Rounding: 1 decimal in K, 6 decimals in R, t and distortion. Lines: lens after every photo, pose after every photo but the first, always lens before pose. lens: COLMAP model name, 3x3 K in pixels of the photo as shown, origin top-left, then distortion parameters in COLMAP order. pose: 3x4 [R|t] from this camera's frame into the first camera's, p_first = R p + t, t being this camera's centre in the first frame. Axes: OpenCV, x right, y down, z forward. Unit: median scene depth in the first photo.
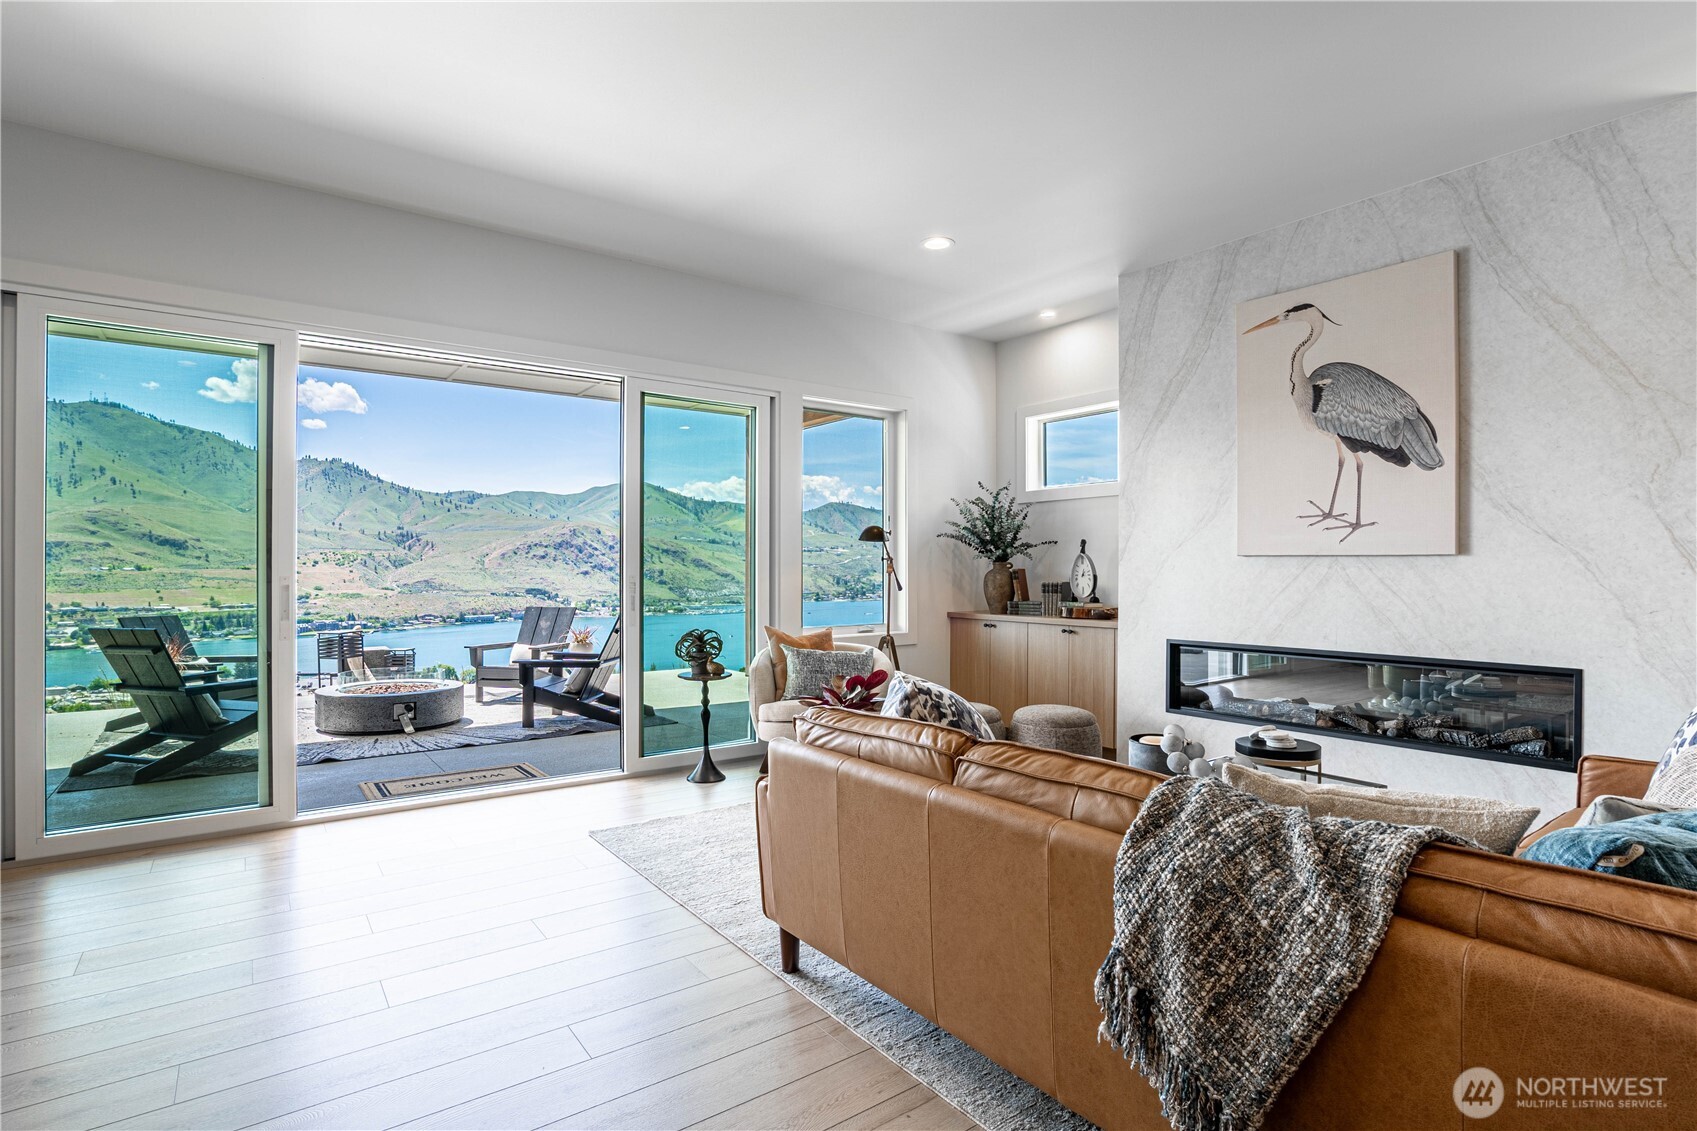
lens RADIAL K [[844.2, 0, 843.7], [0, 844.2, 570.3], [0, 0, 1]] dist [-0.057821, 0.025188]
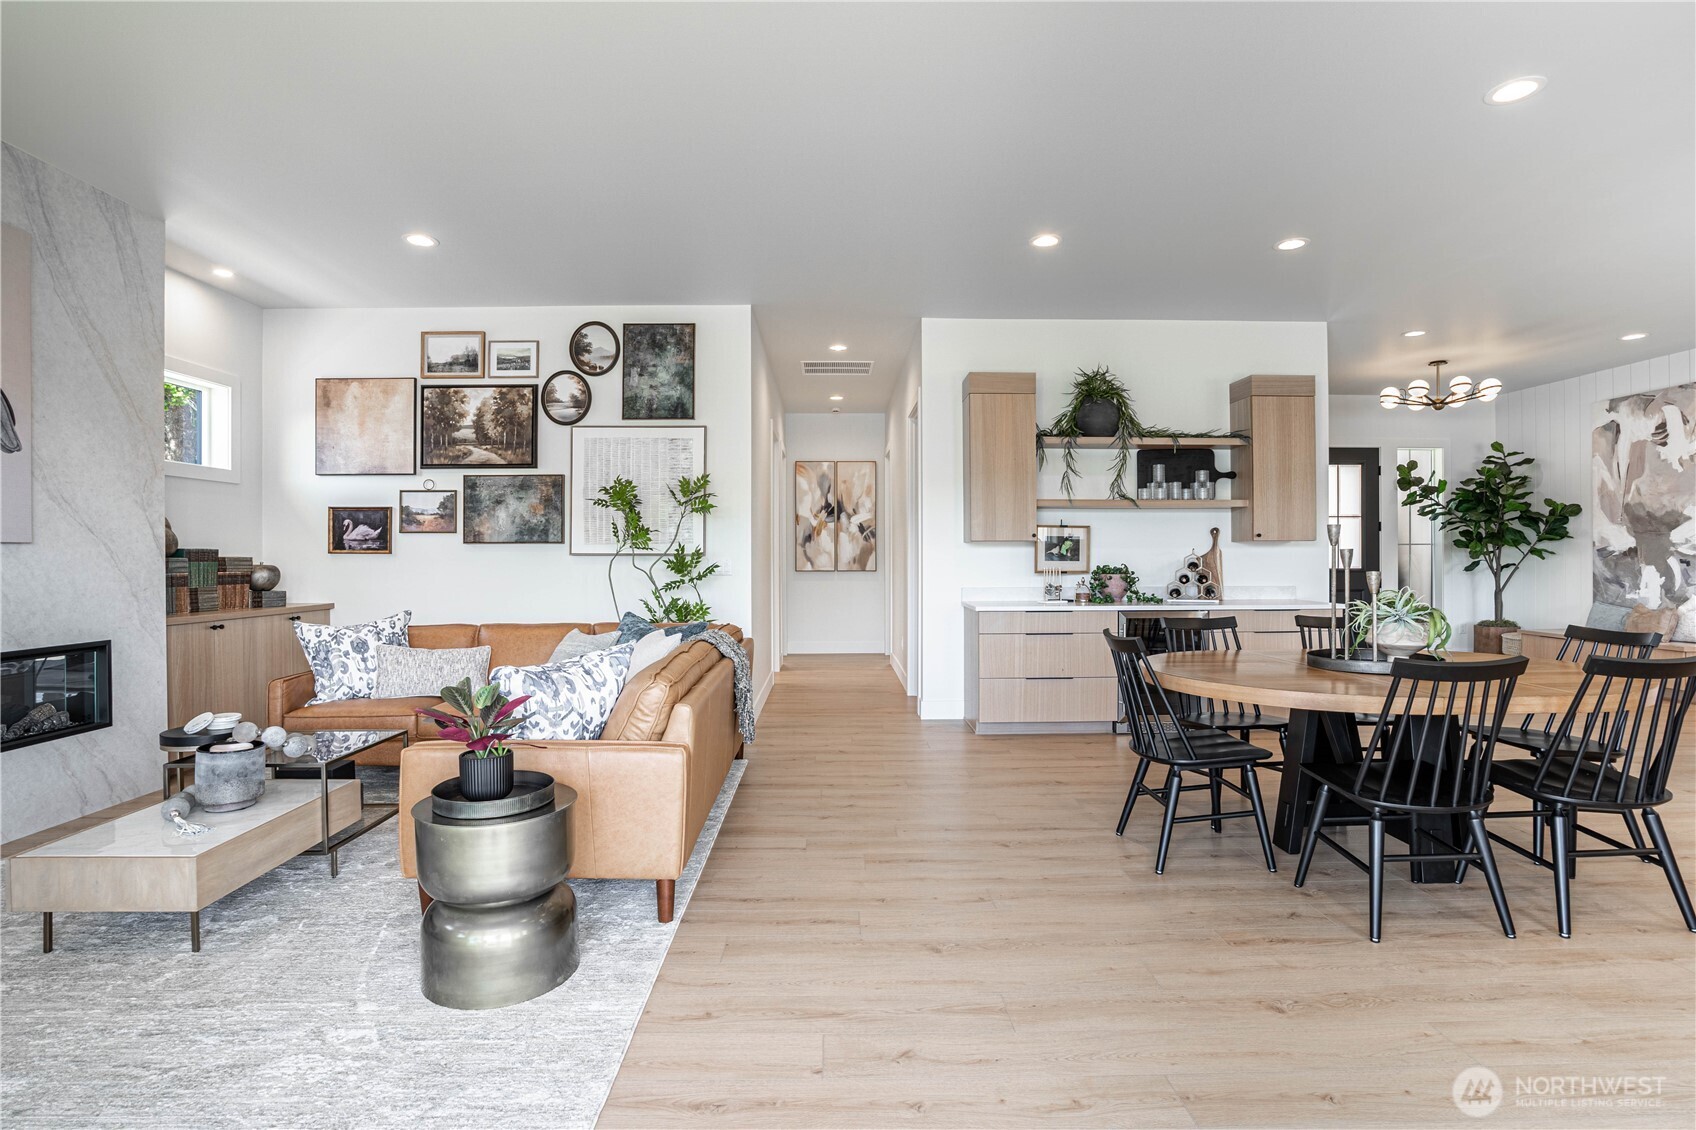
lens RADIAL K [[843.2, 0, 842.4], [0, 843.2, 558.4], [0, 0, 1]] dist [-0.067157, 0.029082]
pose [[-0.814789, -0.001037, 0.579757, -0.471356], [0.002693, 0.999981, 0.005574, -0.002550], [-0.579752, 0.006103, -0.814770, 0.940338]]
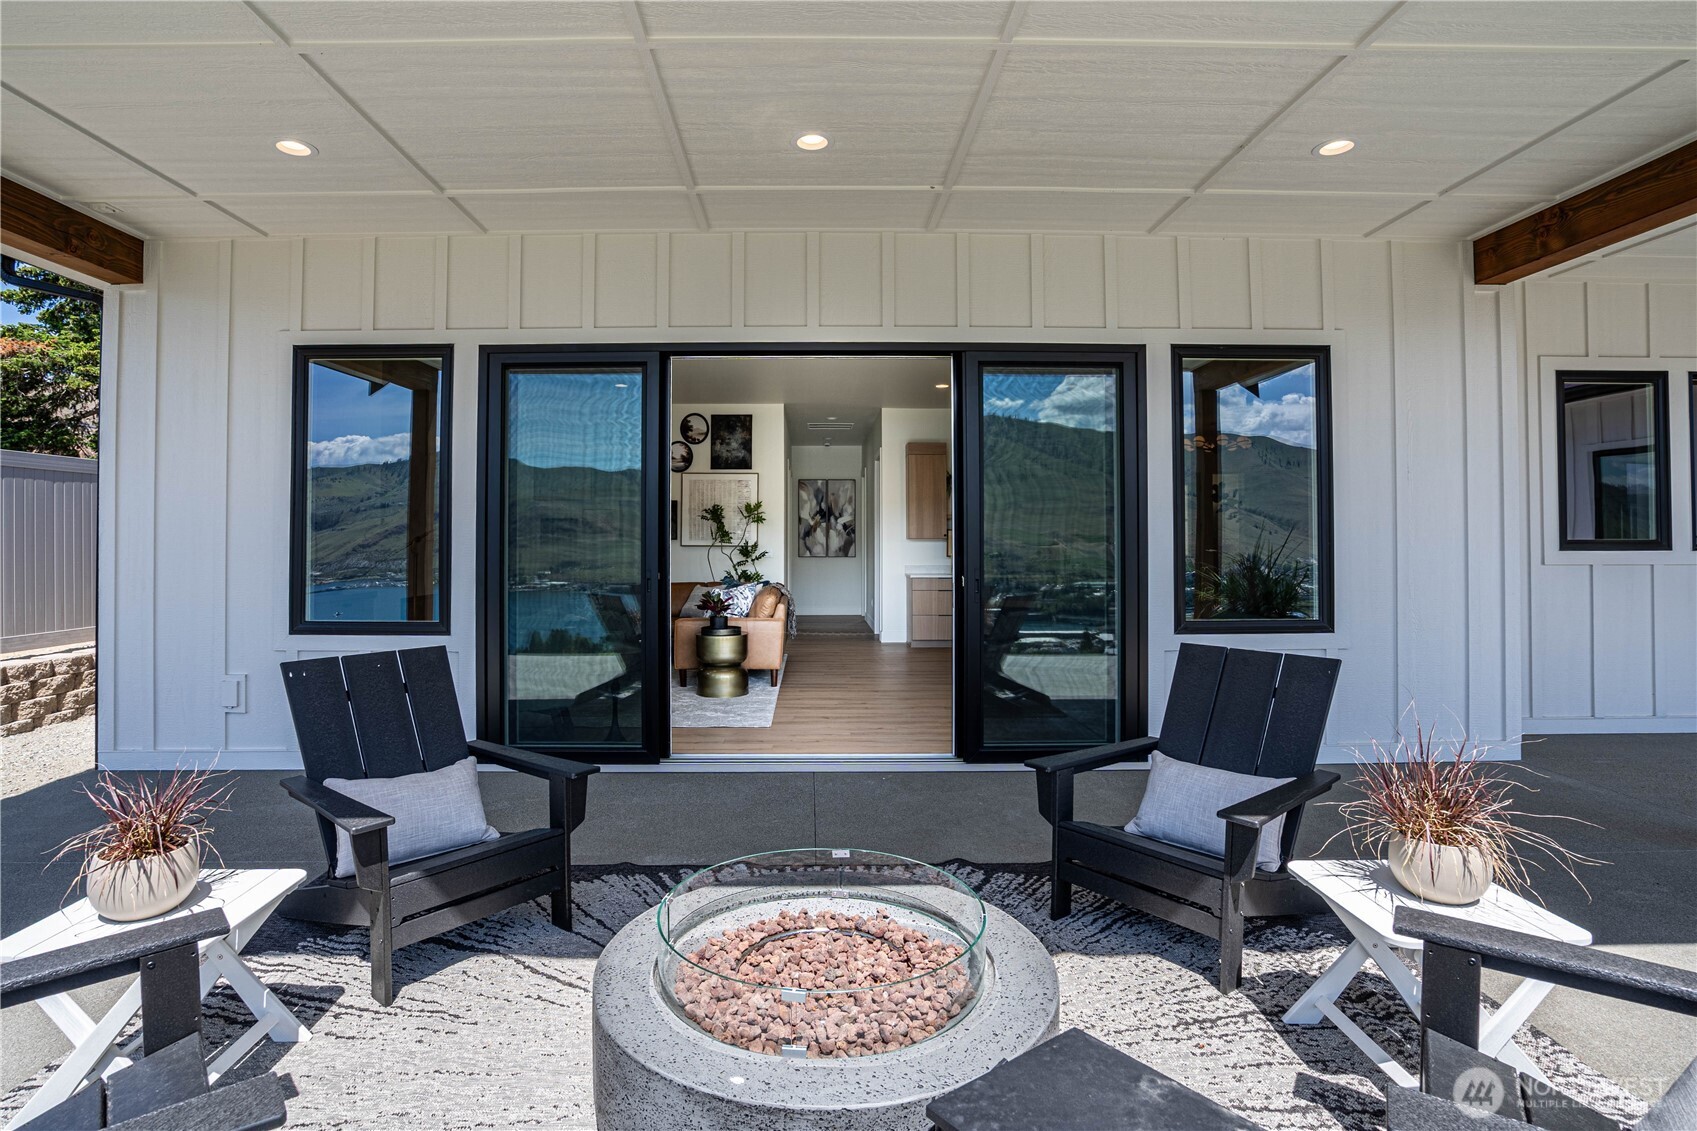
lens RADIAL K [[903.9, 0, 851.8], [0, 903.9, 562.4], [0, 0, 1]] dist [-0.065655, 0.029853]
pose [[-0.834087, -0.010547, 0.551533, -1.090205], [0.002061, 0.999751, 0.022235, -0.010599], [-0.551630, 0.019683, -0.833857, 1.876594]]
